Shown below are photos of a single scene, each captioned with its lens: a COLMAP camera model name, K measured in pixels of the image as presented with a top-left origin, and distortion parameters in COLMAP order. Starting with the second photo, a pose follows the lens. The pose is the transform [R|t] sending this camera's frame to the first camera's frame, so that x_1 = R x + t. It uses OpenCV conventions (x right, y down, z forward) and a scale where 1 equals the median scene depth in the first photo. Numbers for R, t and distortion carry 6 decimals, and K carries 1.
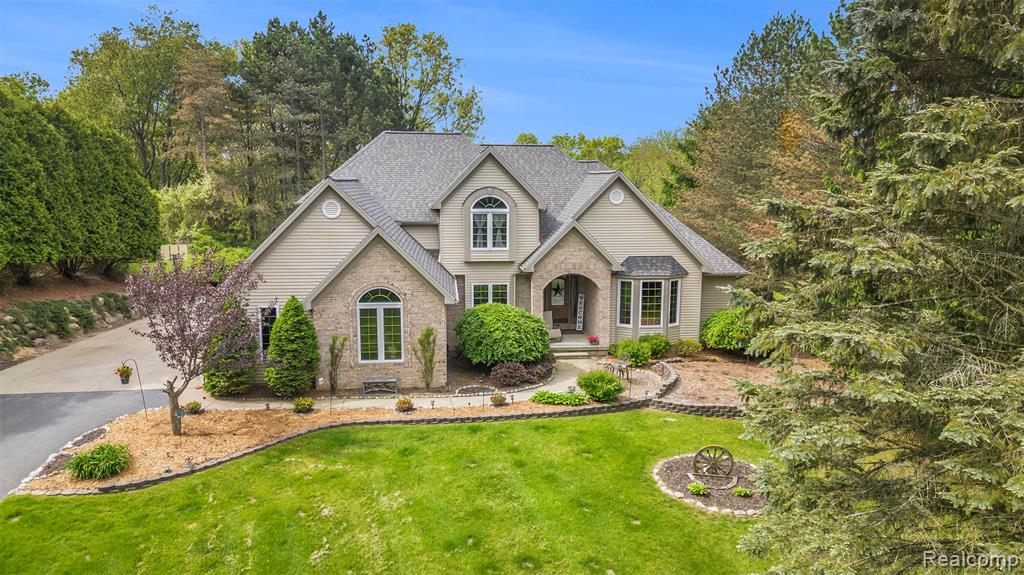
lens RADIAL K [[712.3, 0, 514.7], [0, 712.3, 287.3], [0, 0, 1]] dist [0.048855, -0.044181]
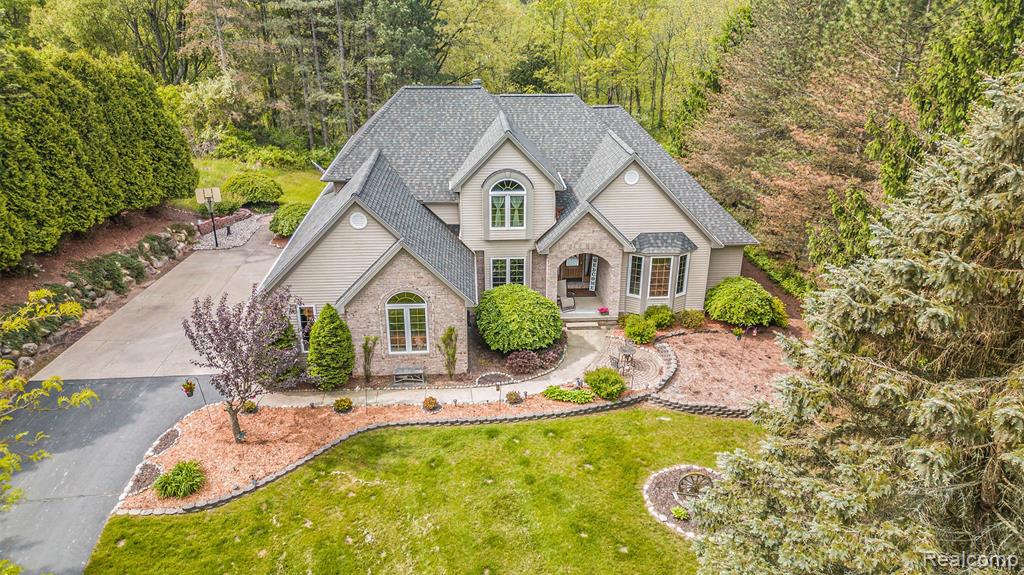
lens RADIAL K [[712.3, 0, 513.6], [0, 712.3, 286.0], [0, 0, 1]] dist [0.048855, -0.044181]
pose [[0.999340, 0.014333, -0.033365, 0.012227], [-0.005662, 0.969075, 0.246703, -0.277985], [0.035869, -0.246351, 0.968517, -0.046815]]
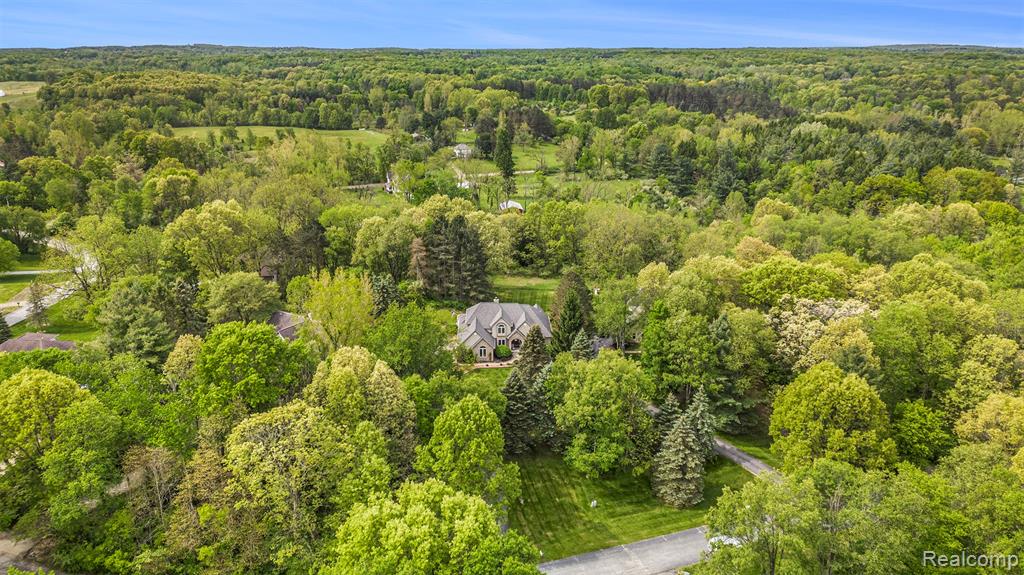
lens RADIAL K [[712.3, 0, 511.0], [0, 712.3, 286.9], [0, 0, 1]] dist [0.048855, -0.044181]
pose [[0.997170, 0.016159, -0.073427, 0.513977], [-0.003851, 0.986326, 0.164763, -1.556259], [0.075085, -0.164014, 0.983596, -5.103665]]
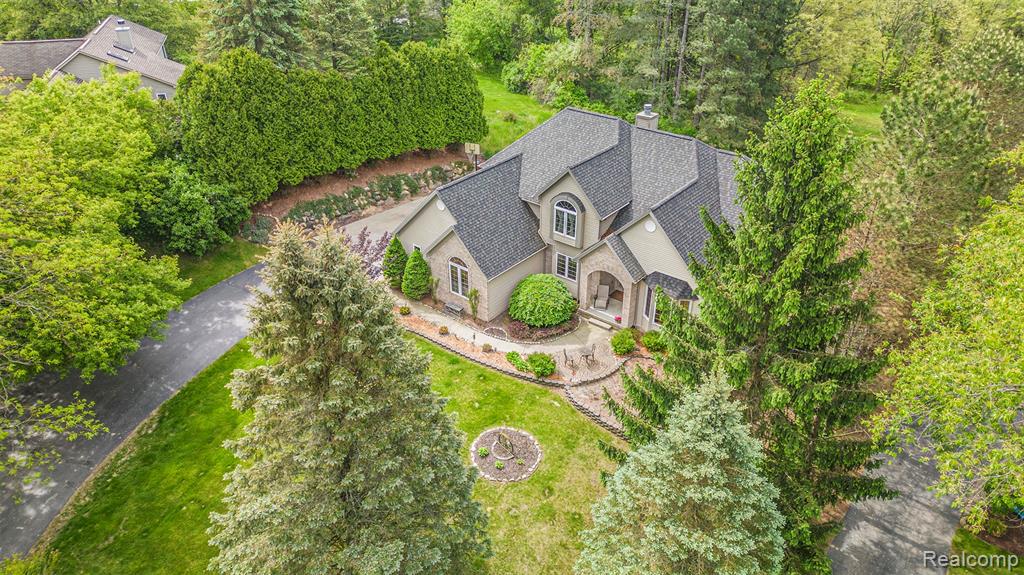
lens RADIAL K [[712.3, 0, 512.0], [0, 712.3, 295.8], [0, 0, 1]] dist [0.048855, -0.044181]
pose [[0.711267, 0.363565, -0.601597, 0.941691], [-0.102506, 0.900351, 0.422919, -0.639525], [0.695407, -0.239141, 0.677658, -0.066572]]
